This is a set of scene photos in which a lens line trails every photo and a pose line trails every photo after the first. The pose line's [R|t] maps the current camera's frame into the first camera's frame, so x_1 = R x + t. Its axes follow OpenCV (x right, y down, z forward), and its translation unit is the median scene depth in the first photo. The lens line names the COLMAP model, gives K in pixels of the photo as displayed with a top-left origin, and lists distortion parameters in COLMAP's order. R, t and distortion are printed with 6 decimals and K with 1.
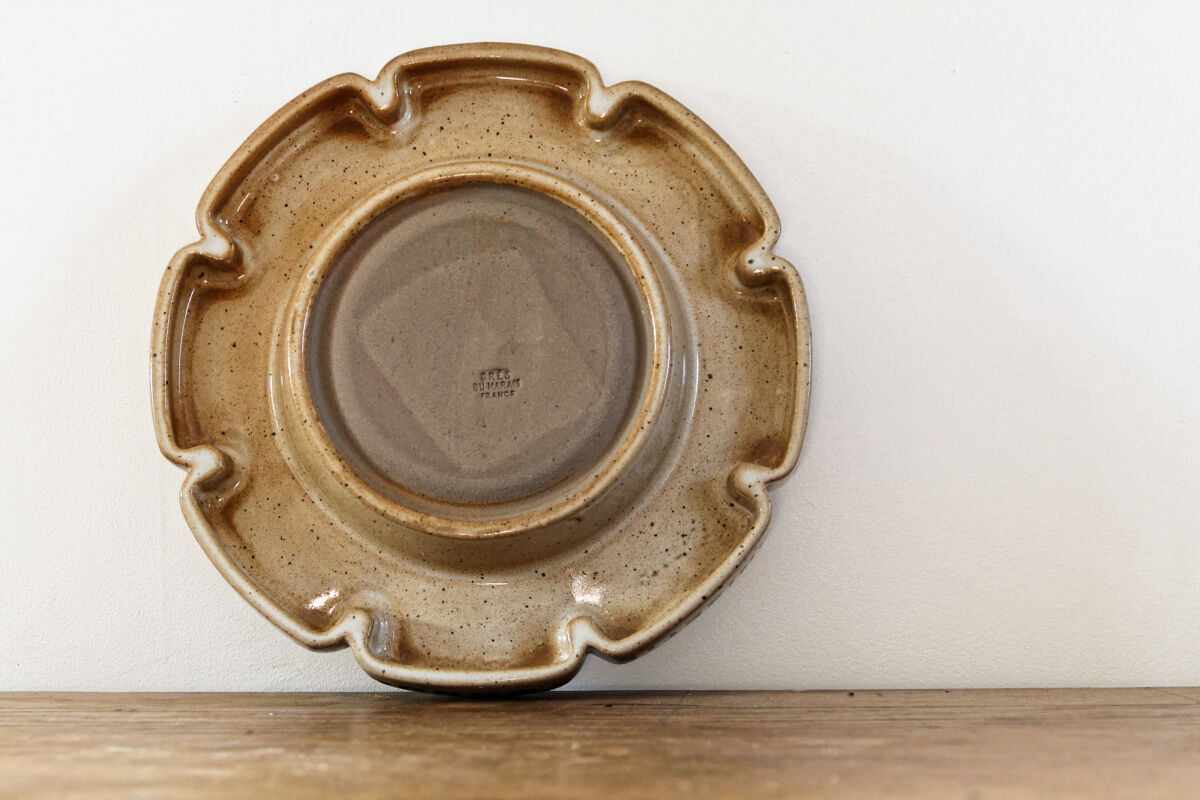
lens RADIAL K [[2135.4, 0, 596.6], [0, 2135.4, 393.5], [0, 0, 1]] dist [-0.024622, 0.000000]
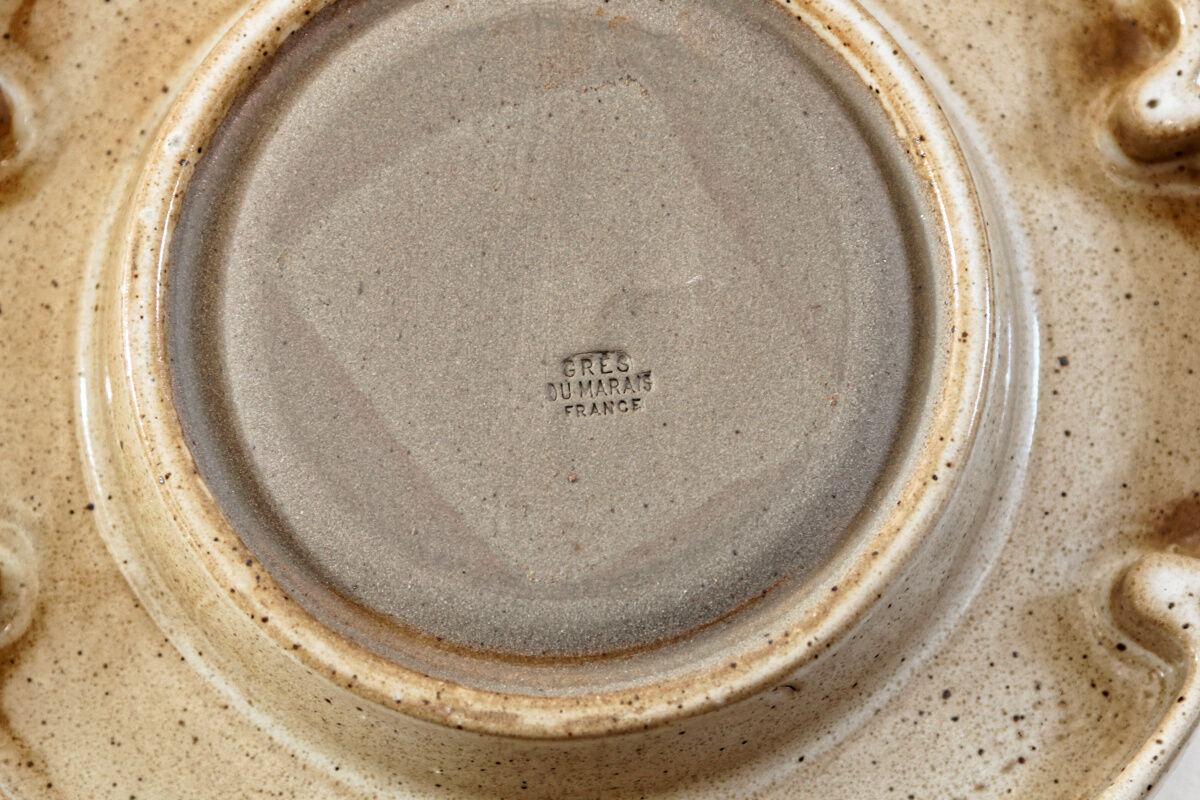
lens RADIAL K [[3526.0, 0, 602.3], [0, 3526.0, 404.8], [0, 0, 1]] dist [0.006866, 0.000000]
pose [[0.999654, -0.017335, 0.019806, -0.059697], [0.017561, 0.999782, -0.011268, 0.007888], [-0.019606, 0.011612, 0.999740, 0.265661]]
